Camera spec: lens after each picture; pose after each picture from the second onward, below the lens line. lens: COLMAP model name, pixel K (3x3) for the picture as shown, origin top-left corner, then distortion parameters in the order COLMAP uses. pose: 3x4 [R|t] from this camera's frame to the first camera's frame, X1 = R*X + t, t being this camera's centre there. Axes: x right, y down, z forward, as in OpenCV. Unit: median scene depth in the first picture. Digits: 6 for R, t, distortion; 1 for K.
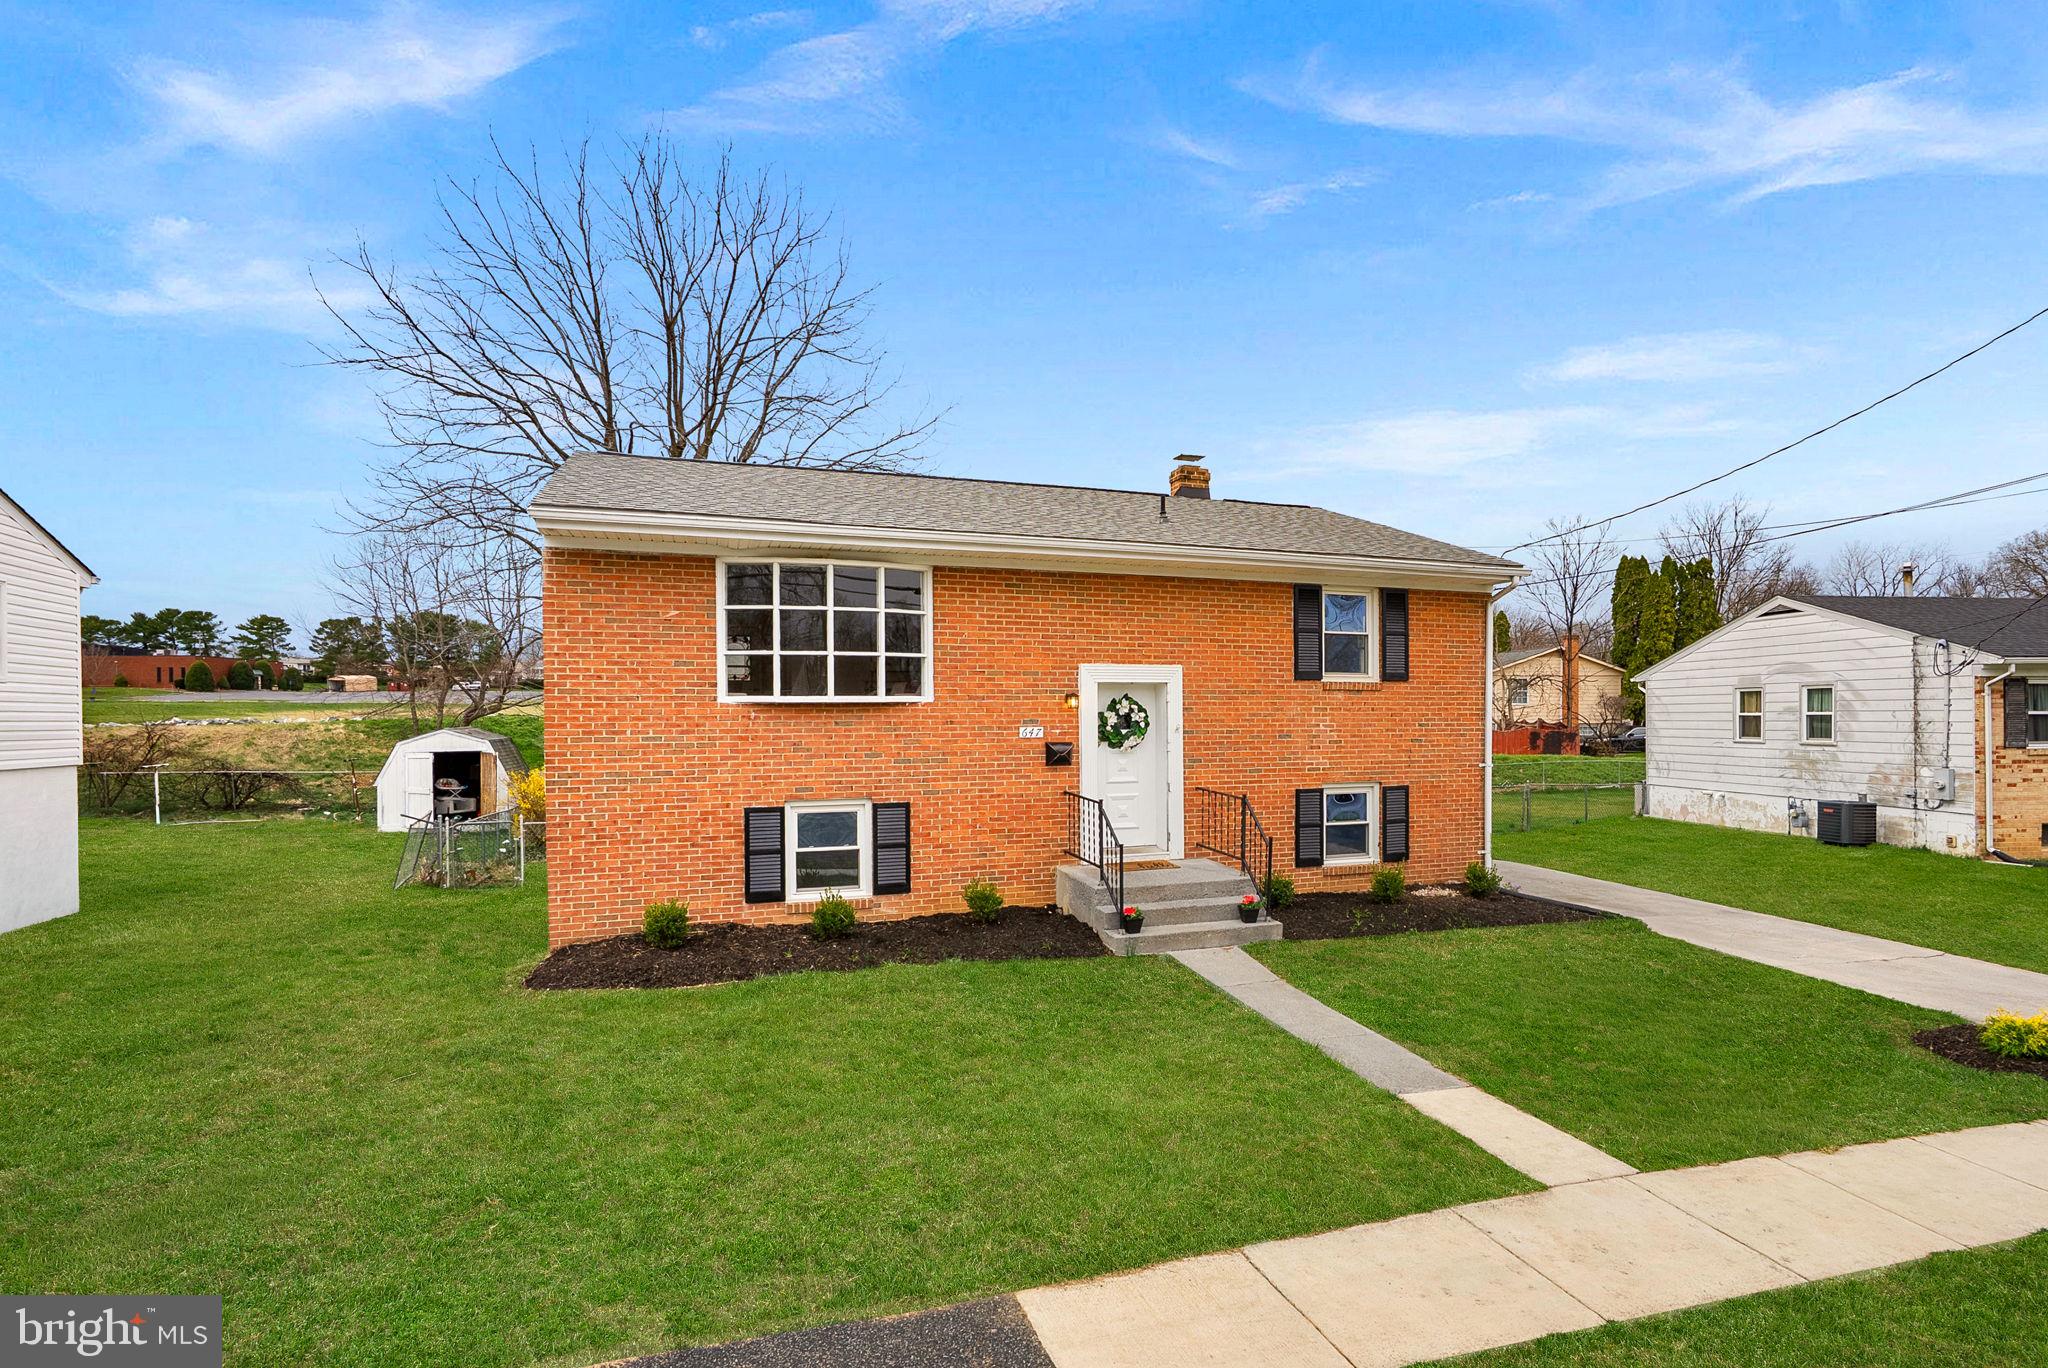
lens RADIAL K [[961.3, 0, 1067.4], [0, 961.3, 724.4], [0, 0, 1]] dist [-0.013583, 0.006150]
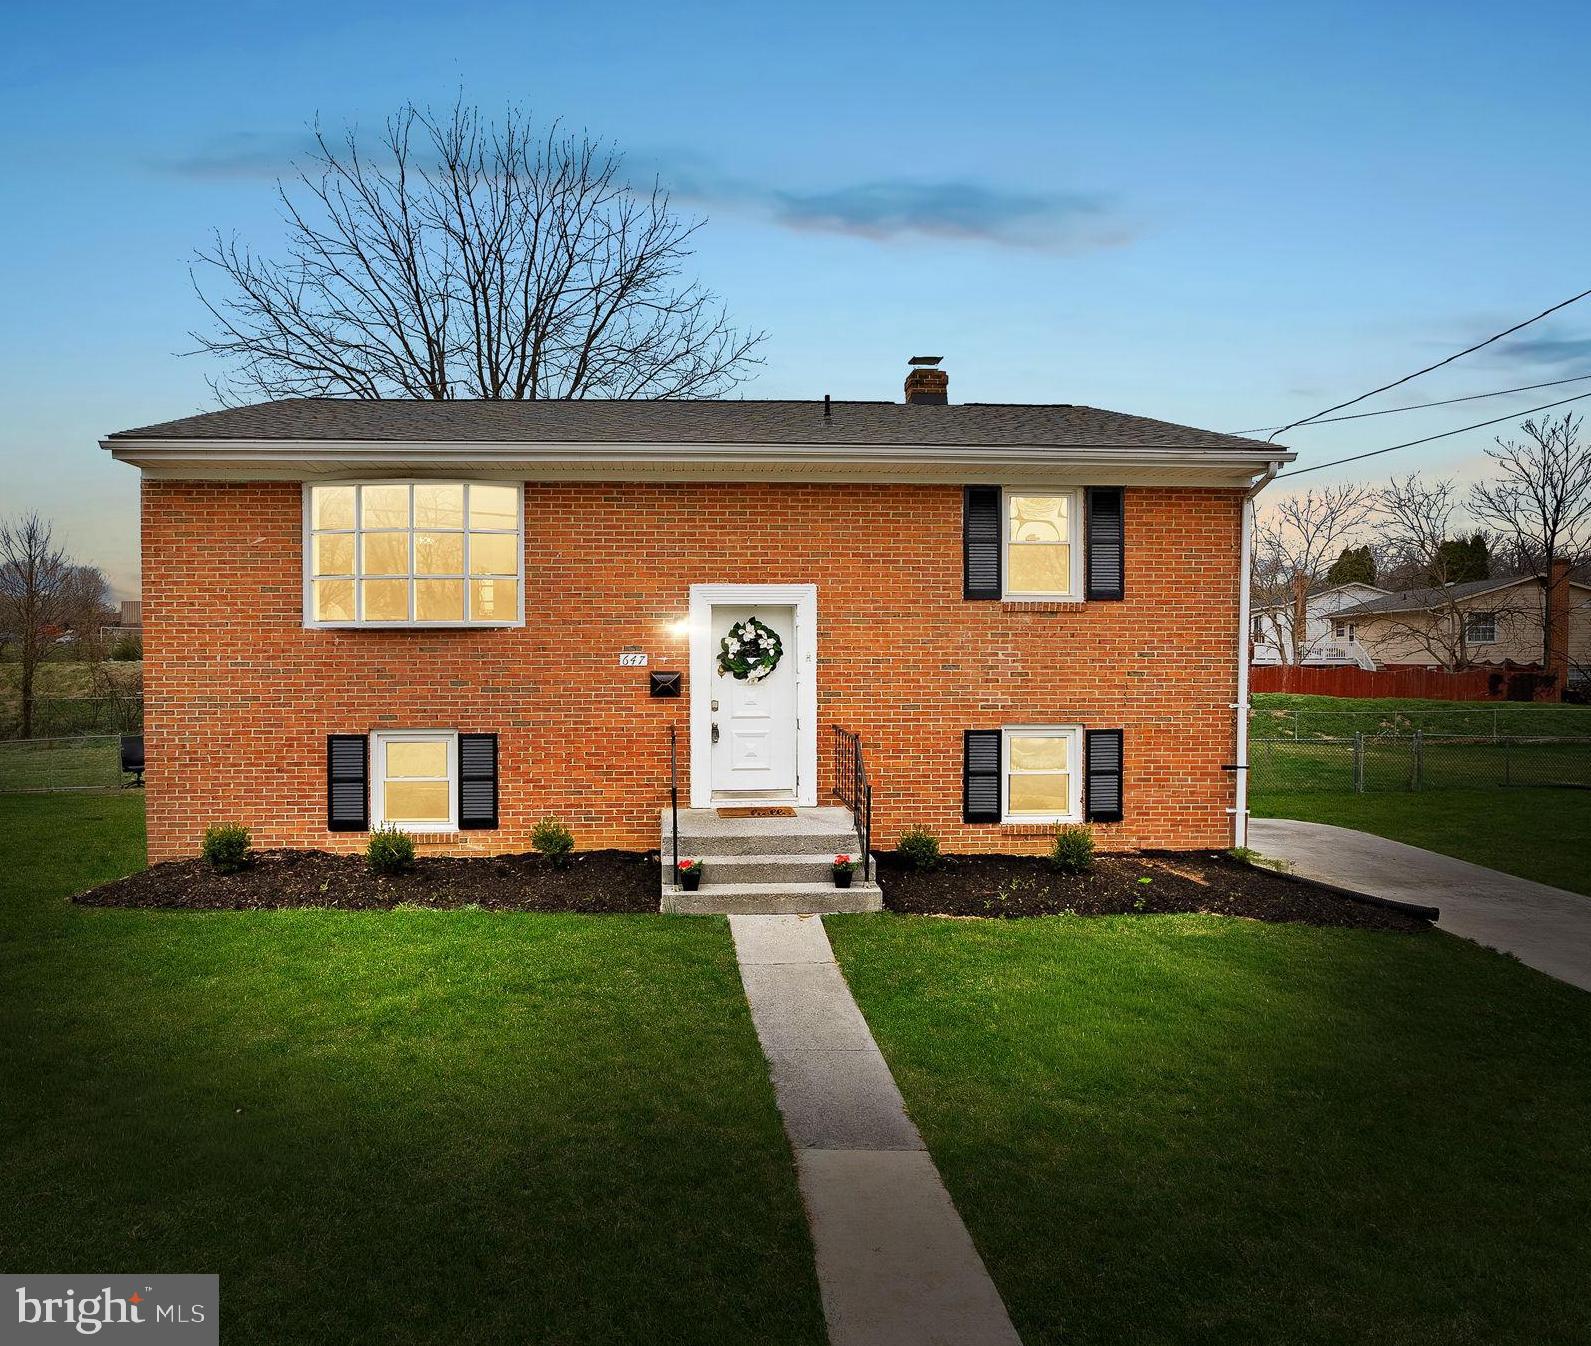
lens RADIAL K [[890.7, 0, 795.3], [0, 890.7, 678.1], [0, 0, 1]] dist [-0.012896, 0.003799]
pose [[0.959988, 0.006132, -0.279975, 0.330168], [-0.003345, 0.999940, 0.010432, 0.015184], [0.280022, -0.009078, 0.959951, 0.222533]]
